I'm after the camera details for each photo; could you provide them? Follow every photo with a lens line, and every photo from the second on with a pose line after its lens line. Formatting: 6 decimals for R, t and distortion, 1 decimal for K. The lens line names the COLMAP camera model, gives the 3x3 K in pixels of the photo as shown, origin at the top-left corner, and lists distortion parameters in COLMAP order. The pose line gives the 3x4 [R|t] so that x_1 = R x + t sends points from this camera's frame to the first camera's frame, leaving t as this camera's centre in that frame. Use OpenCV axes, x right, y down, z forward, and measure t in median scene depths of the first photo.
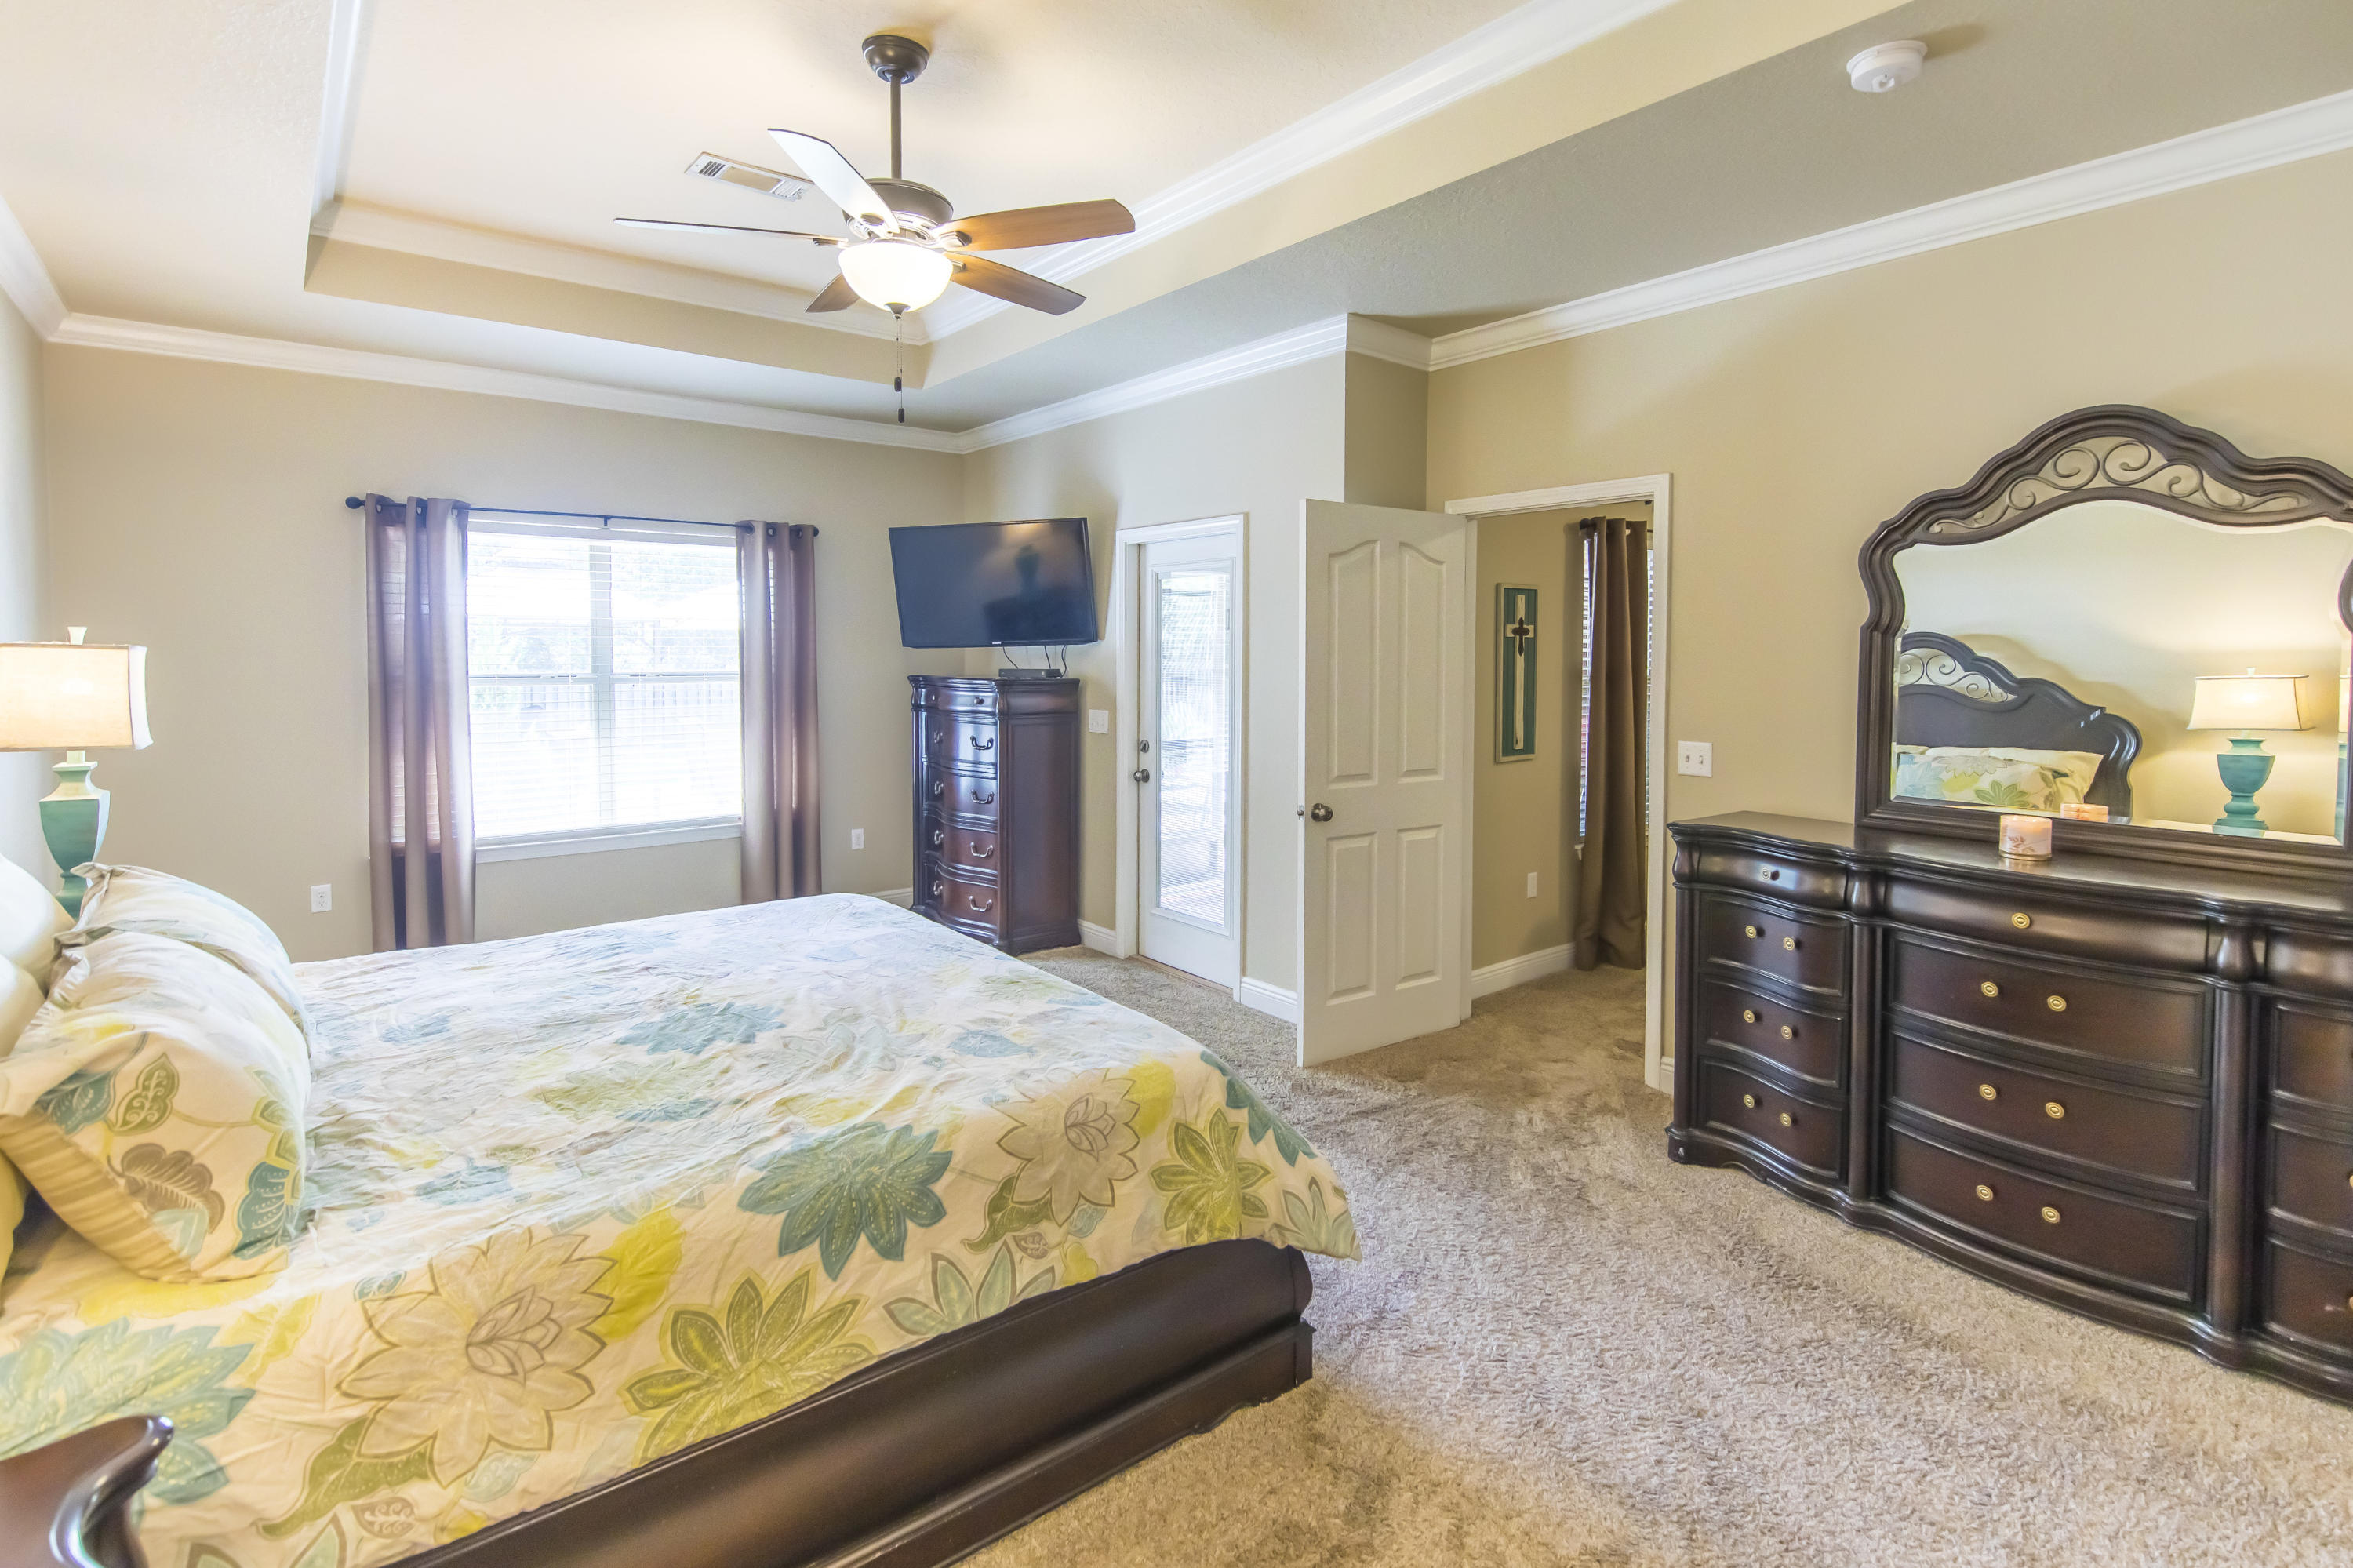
lens RADIAL K [[1120.4, 0, 1122.9], [0, 1120.4, 658.1], [0, 0, 1]] dist [0.003083, -0.002731]
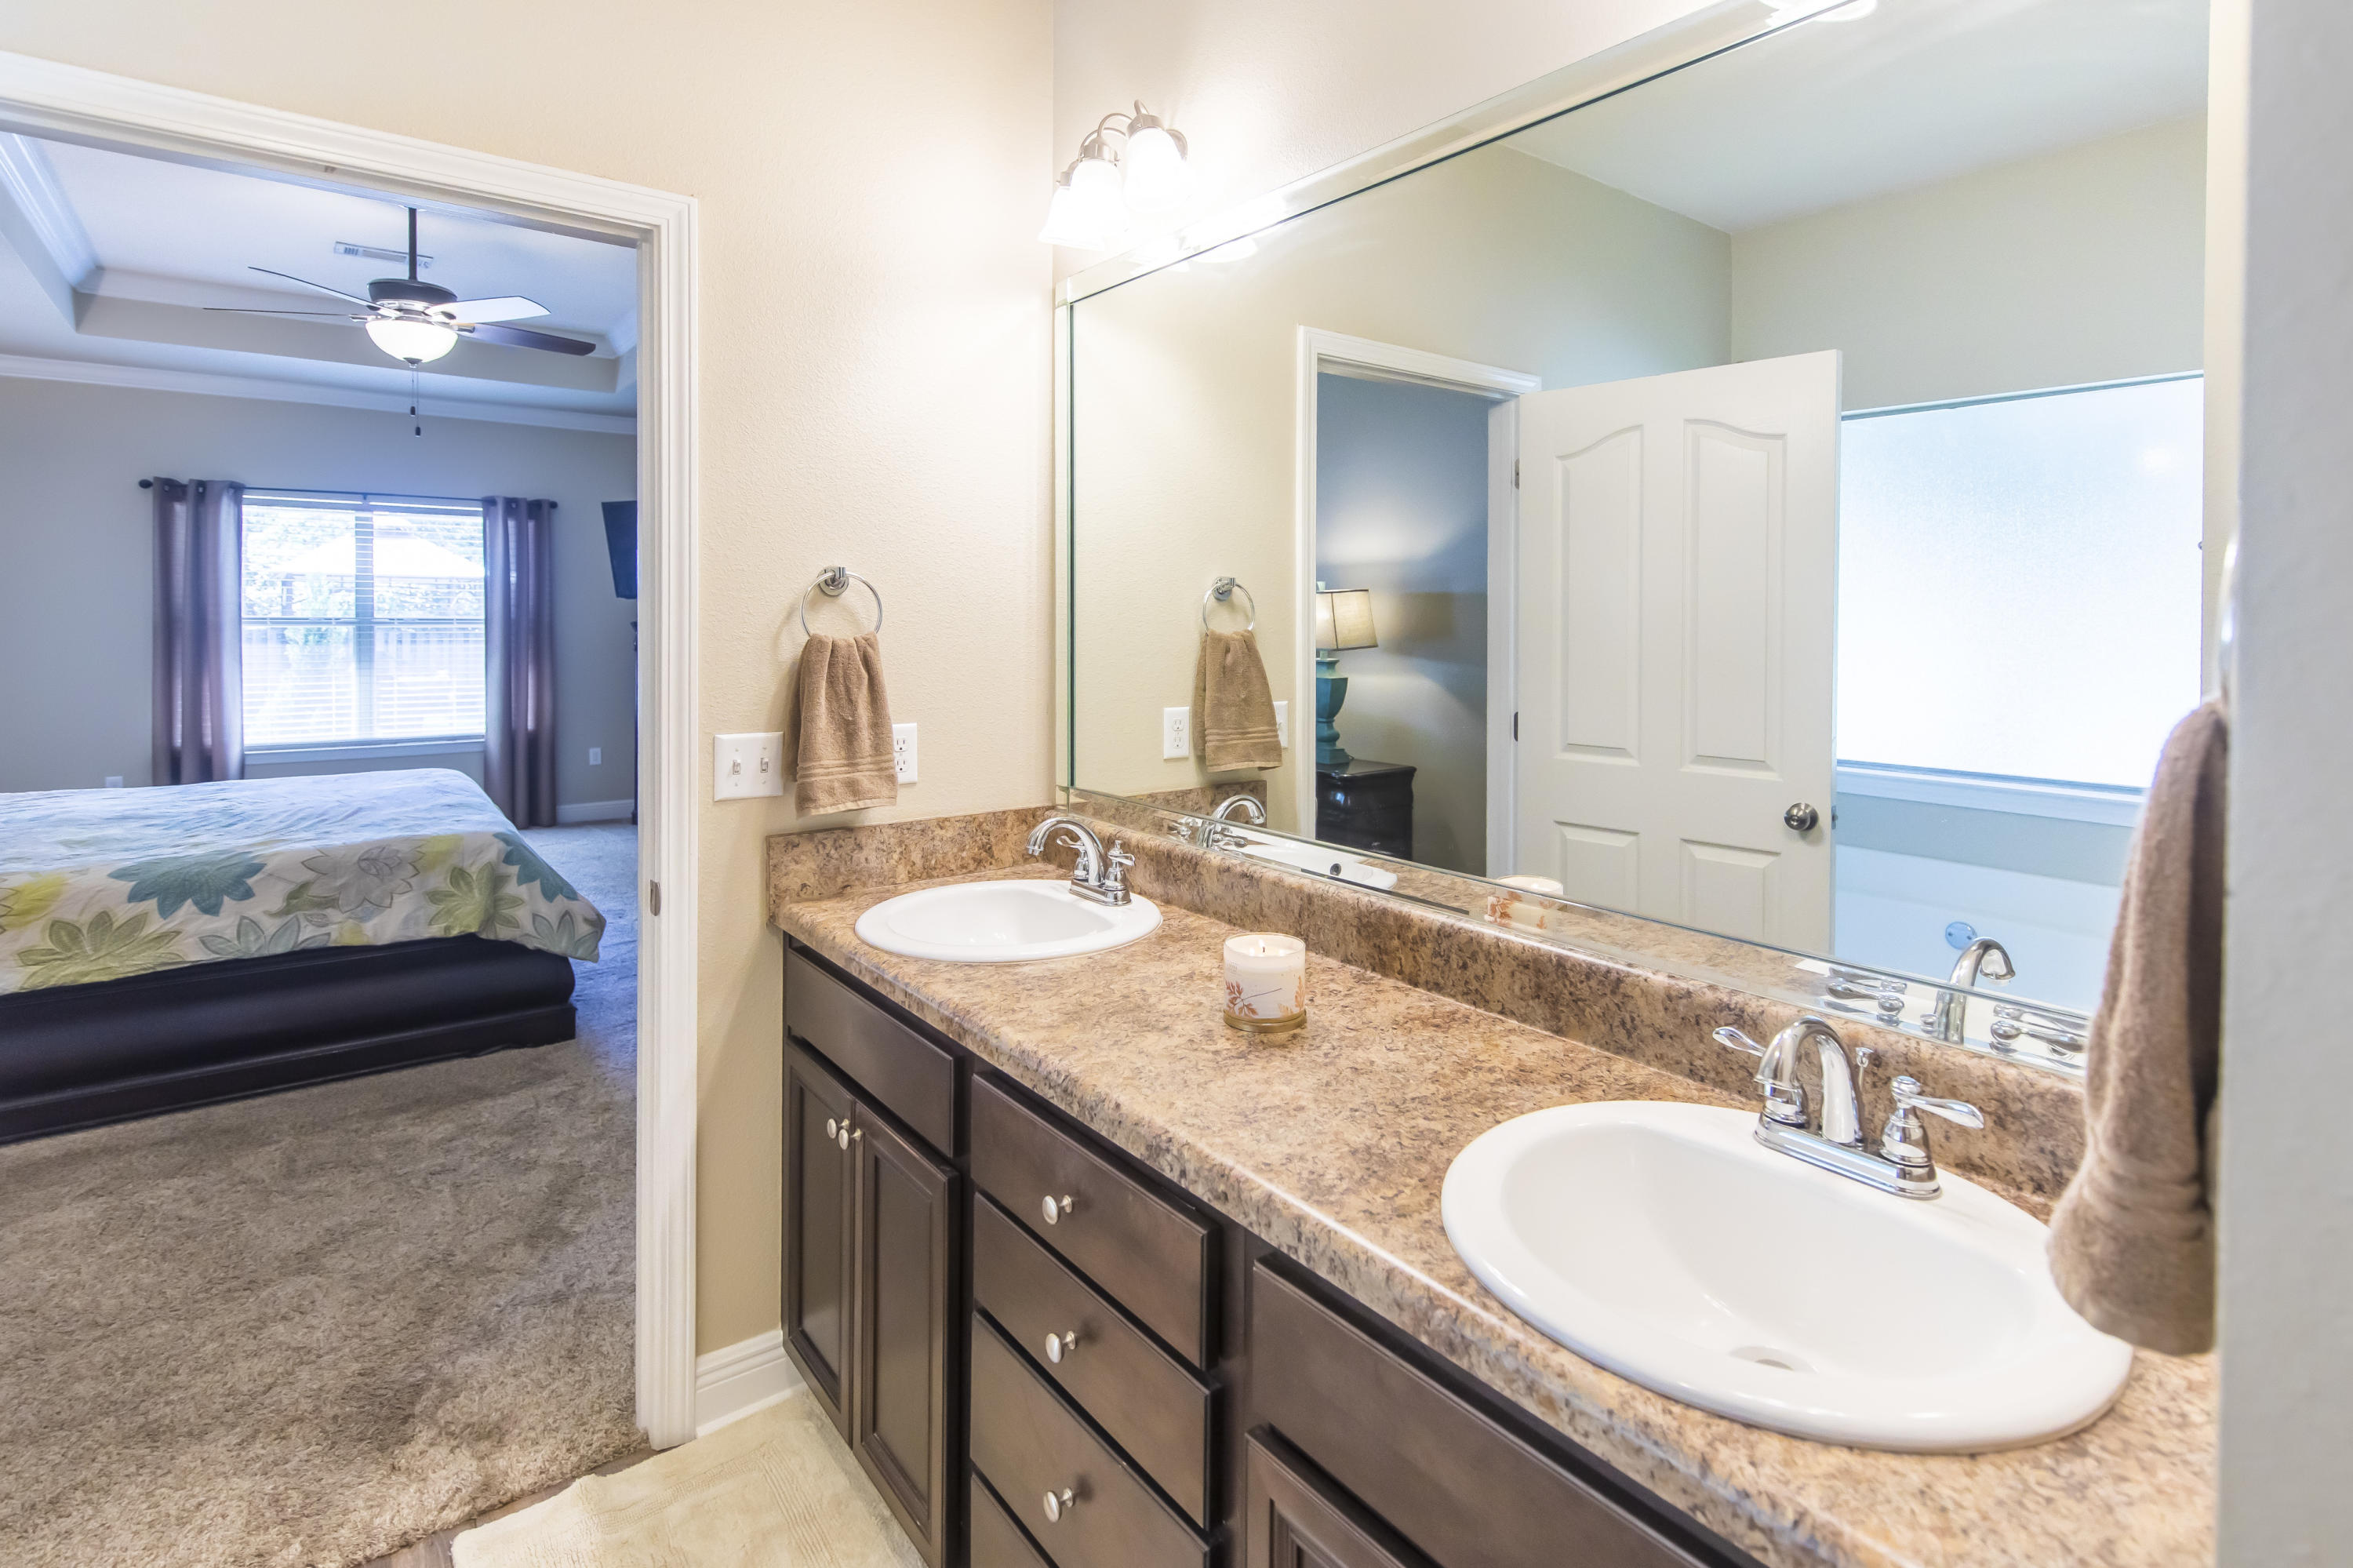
lens RADIAL K [[1120.4, 0, 1132.7], [0, 1120.4, 617.2], [0, 0, 1]] dist [0.003083, -0.002731]
pose [[0.999912, 0.004960, -0.012341, 1.035897], [-0.005066, 0.999951, -0.008525, 0.049872], [0.012298, 0.008586, 0.999888, -0.633950]]
